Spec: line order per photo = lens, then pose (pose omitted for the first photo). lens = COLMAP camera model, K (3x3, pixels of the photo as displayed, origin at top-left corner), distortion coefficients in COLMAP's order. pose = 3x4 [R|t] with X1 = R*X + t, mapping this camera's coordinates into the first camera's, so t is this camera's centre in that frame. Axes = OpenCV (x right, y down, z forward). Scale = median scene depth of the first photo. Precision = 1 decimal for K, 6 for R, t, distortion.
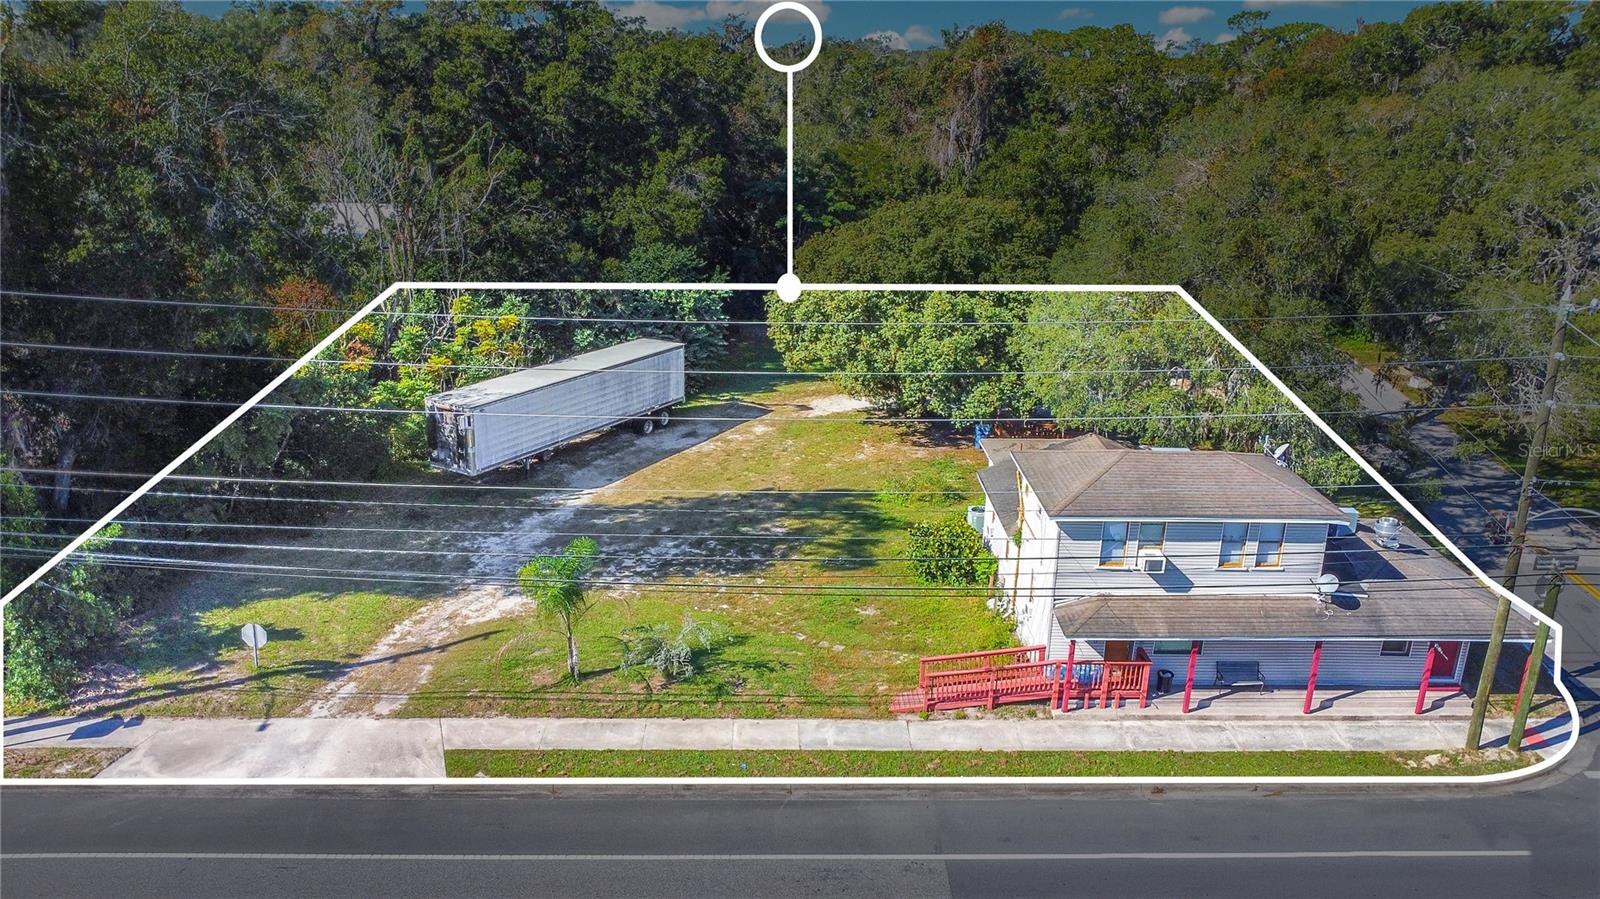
lens RADIAL K [[1153.3, 0, 801.0], [0, 1153.3, 450.1], [0, 0, 1]] dist [-0.028277, -0.007155]
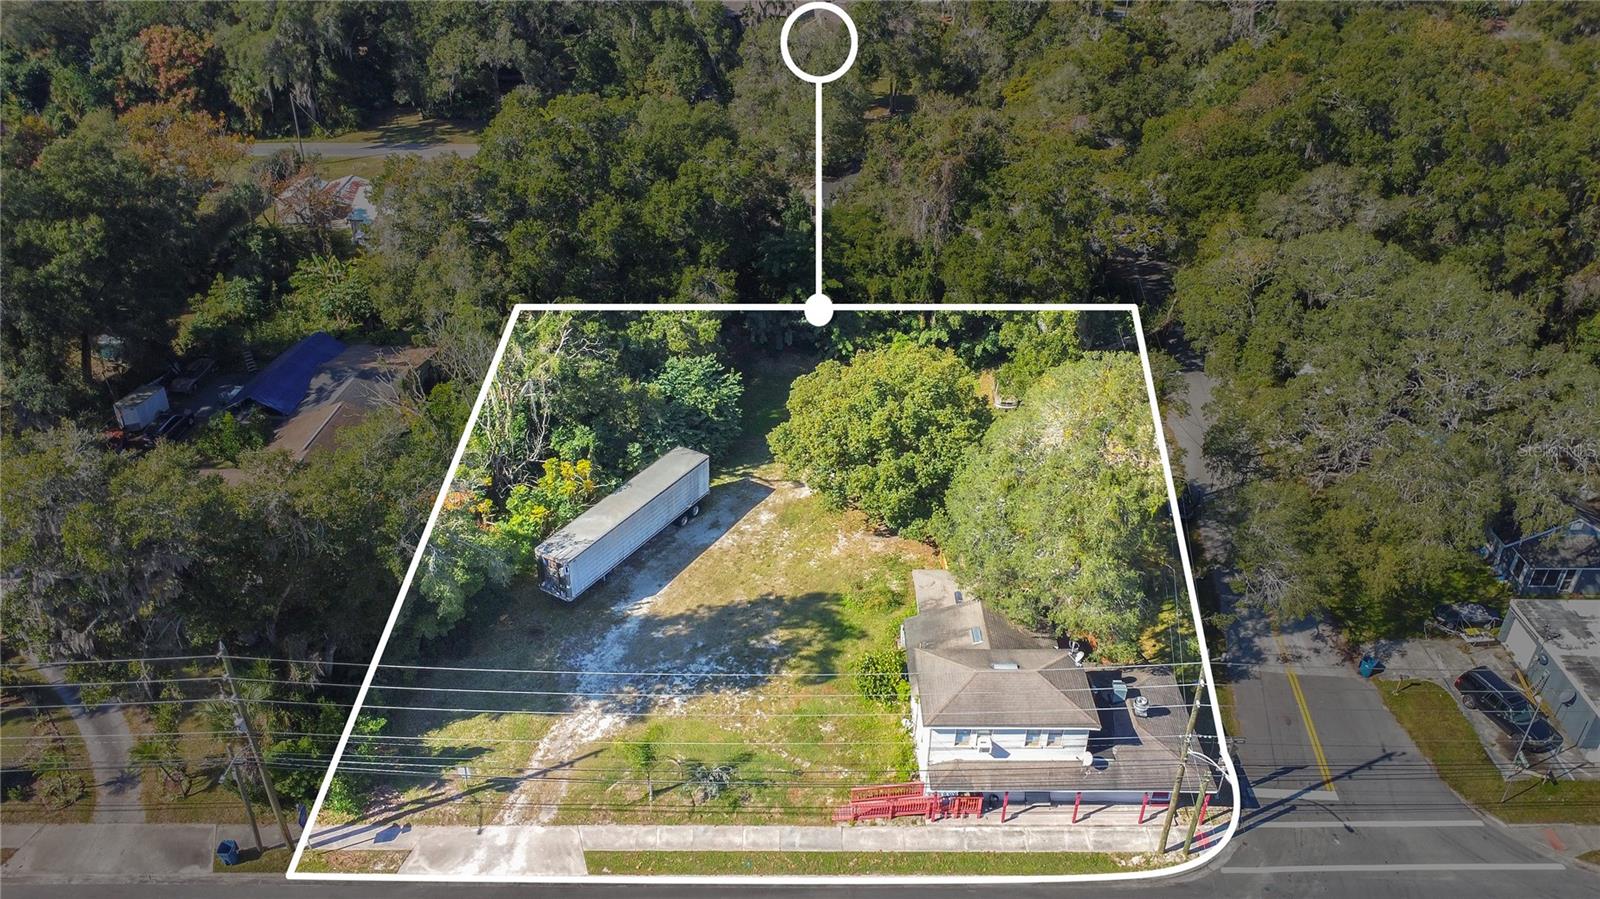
lens RADIAL K [[1153.3, 0, 799.8], [0, 1153.3, 449.1], [0, 0, 1]] dist [-0.028277, -0.007155]
pose [[0.999742, 0.001434, -0.022667, 0.064381], [0.003641, 0.974983, 0.222248, -0.692449], [0.022419, -0.222273, 0.974727, -0.563778]]
